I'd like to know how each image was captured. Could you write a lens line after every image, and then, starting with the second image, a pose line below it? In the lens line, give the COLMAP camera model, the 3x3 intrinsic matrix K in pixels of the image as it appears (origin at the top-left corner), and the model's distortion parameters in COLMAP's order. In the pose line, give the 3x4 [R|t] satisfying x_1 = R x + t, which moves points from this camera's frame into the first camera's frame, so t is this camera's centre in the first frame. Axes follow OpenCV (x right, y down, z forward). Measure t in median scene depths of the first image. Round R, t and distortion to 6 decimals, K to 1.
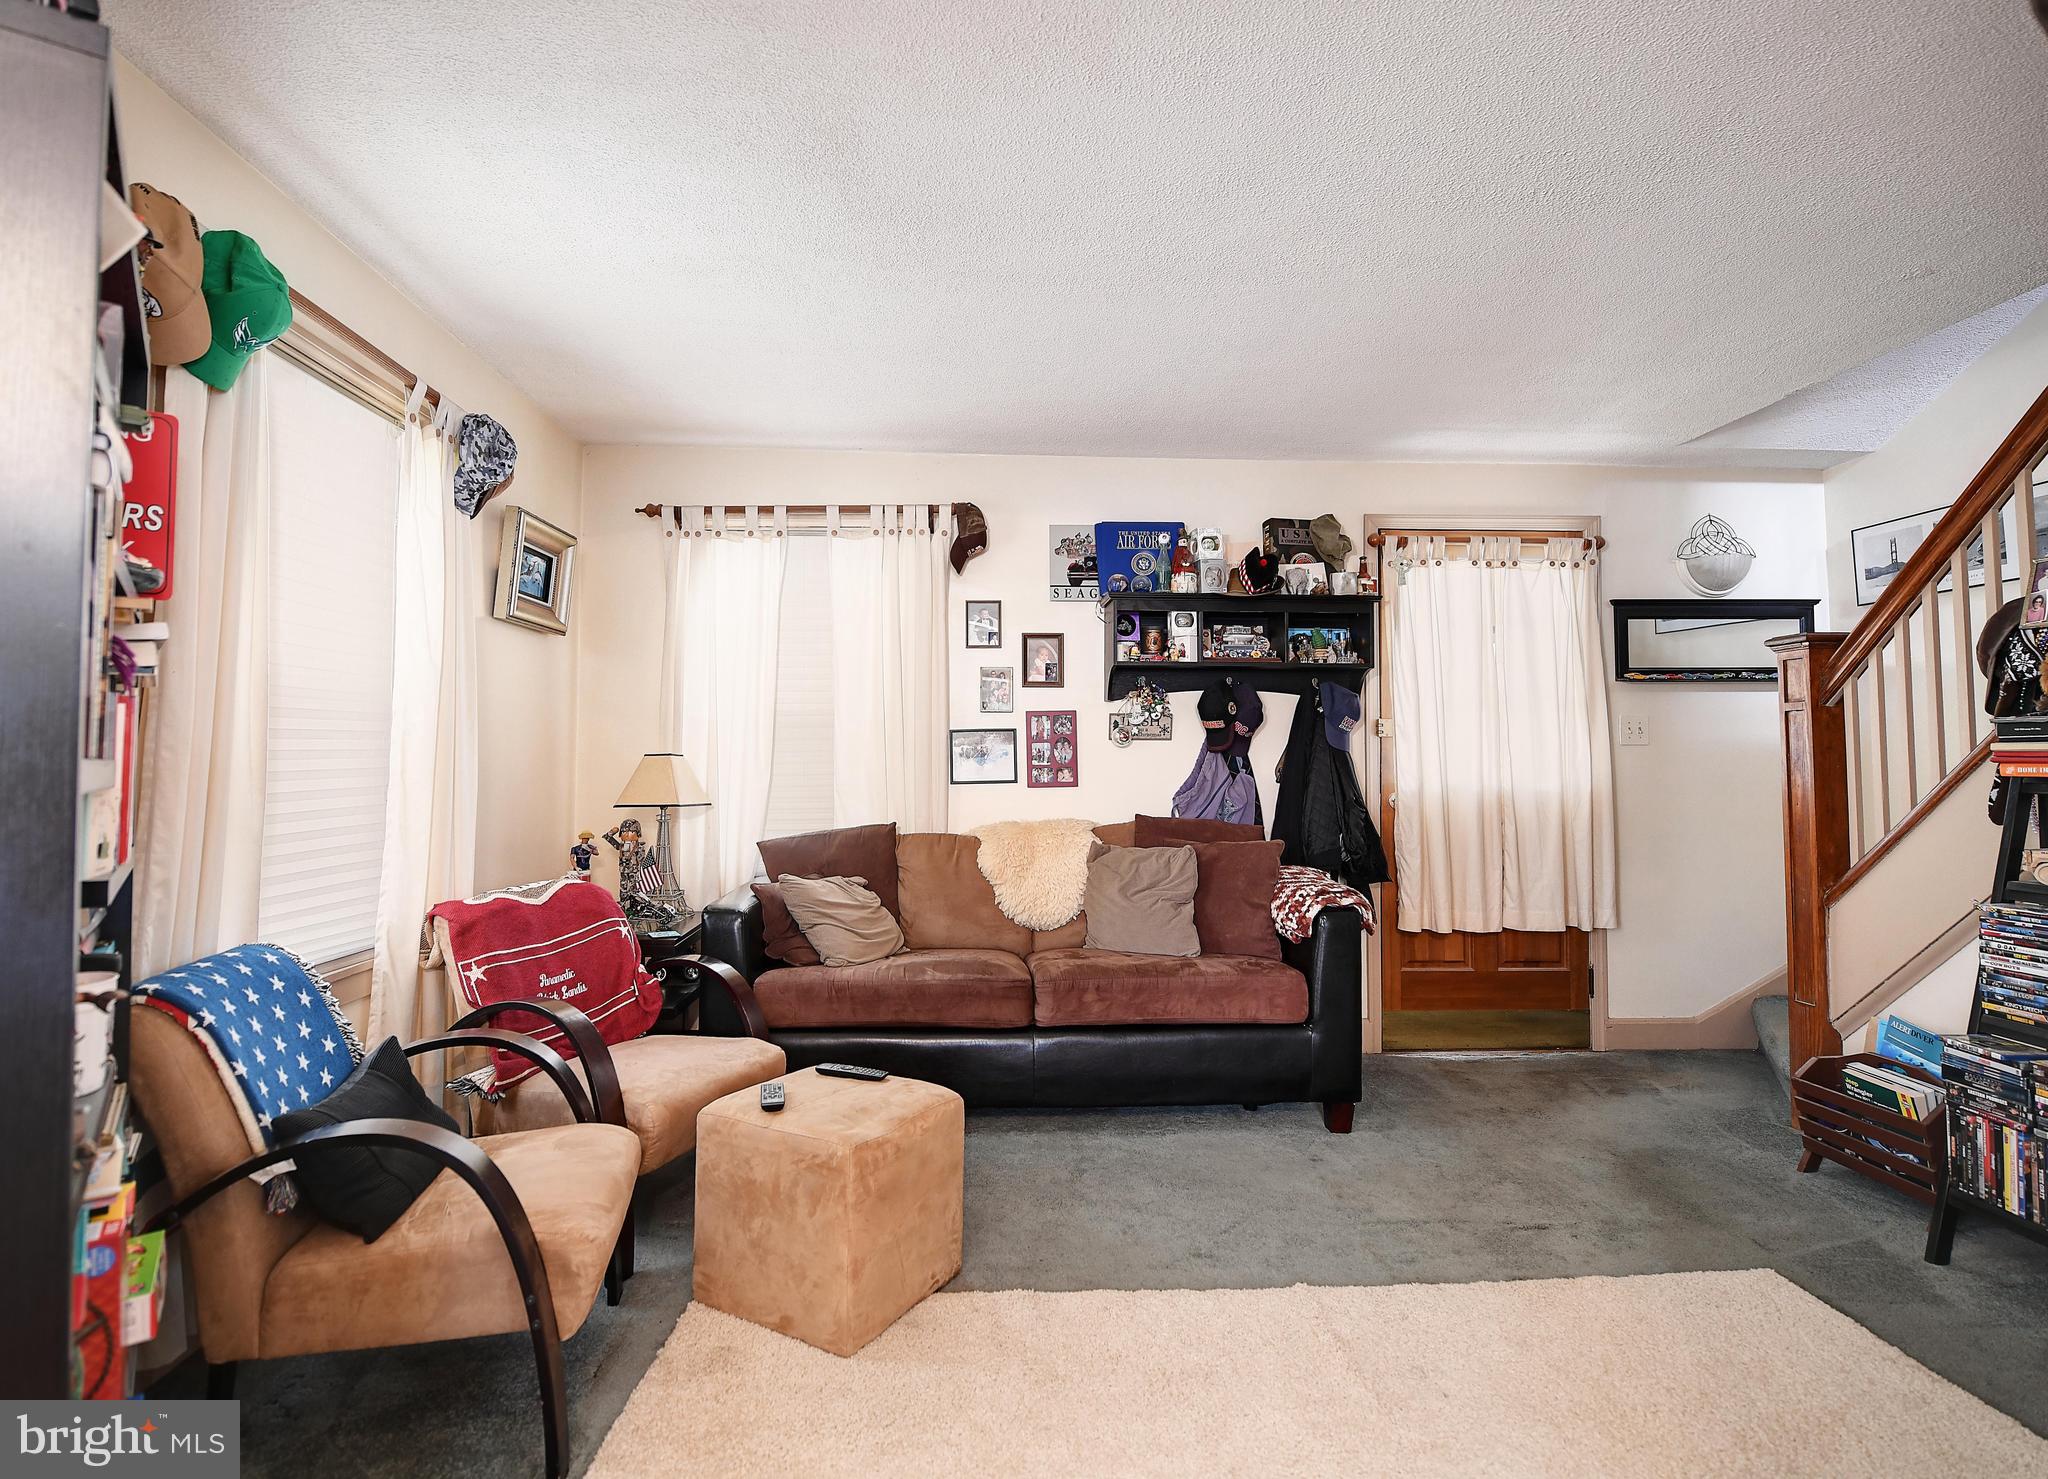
lens RADIAL K [[1007.2, 0, 970.1], [0, 1007.2, 710.1], [0, 0, 1]] dist [-0.017686, -0.000130]
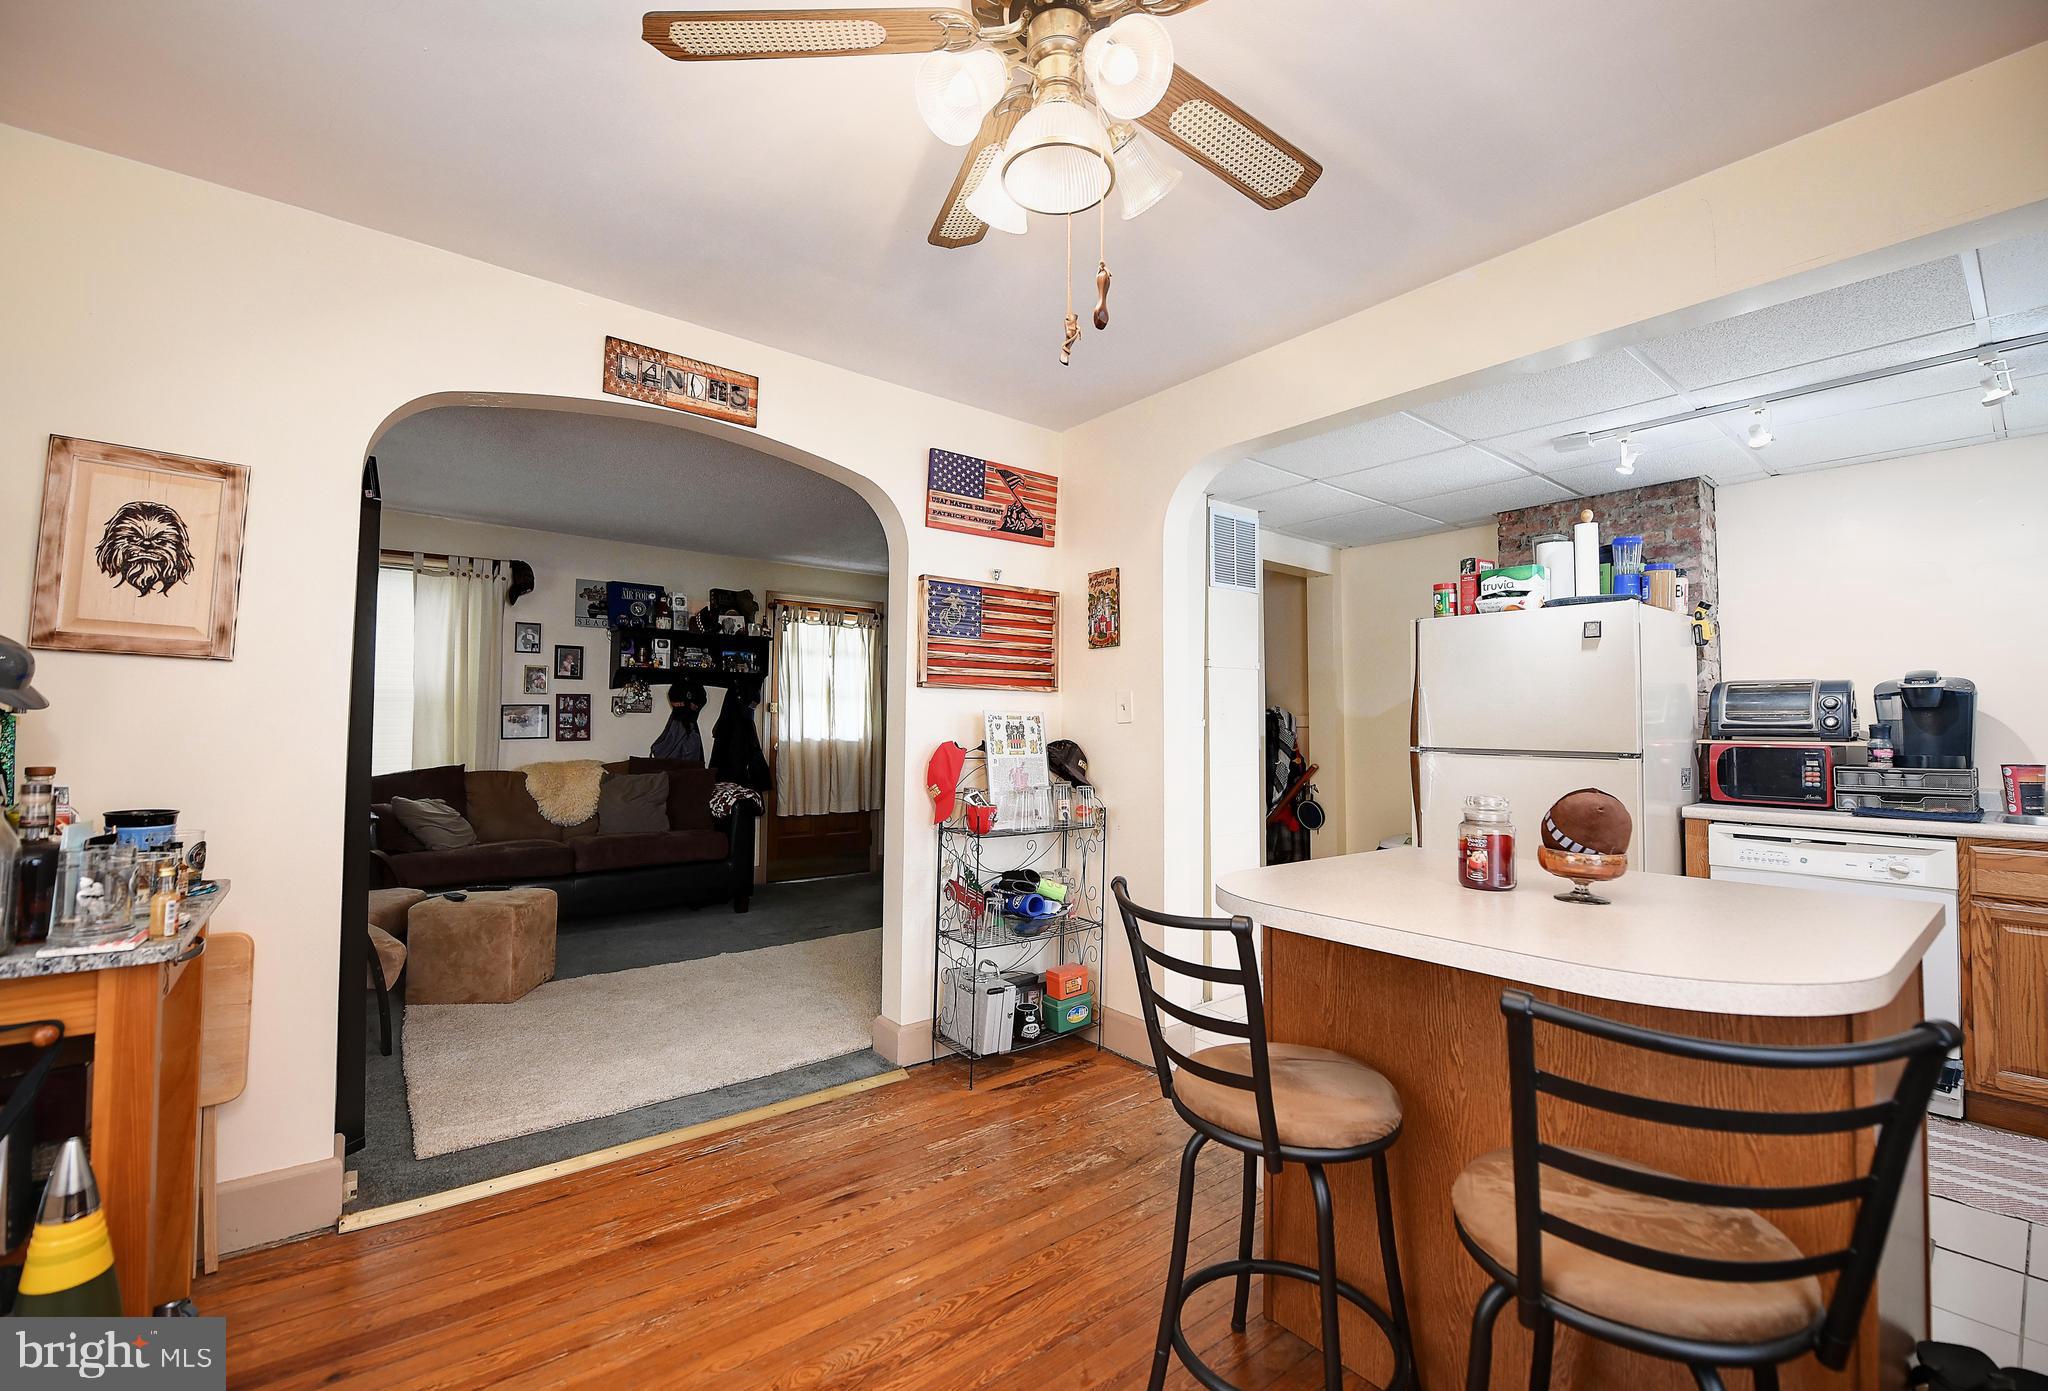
lens RADIAL K [[848.7, 0, 1019.1], [0, 848.7, 692.1], [0, 0, 1]] dist [-0.013869, -0.000269]
pose [[0.792325, 0.027013, 0.609501, -0.184554], [-0.034475, 0.999405, 0.000523, -0.028006], [-0.609125, -0.021427, 0.792785, -0.525006]]
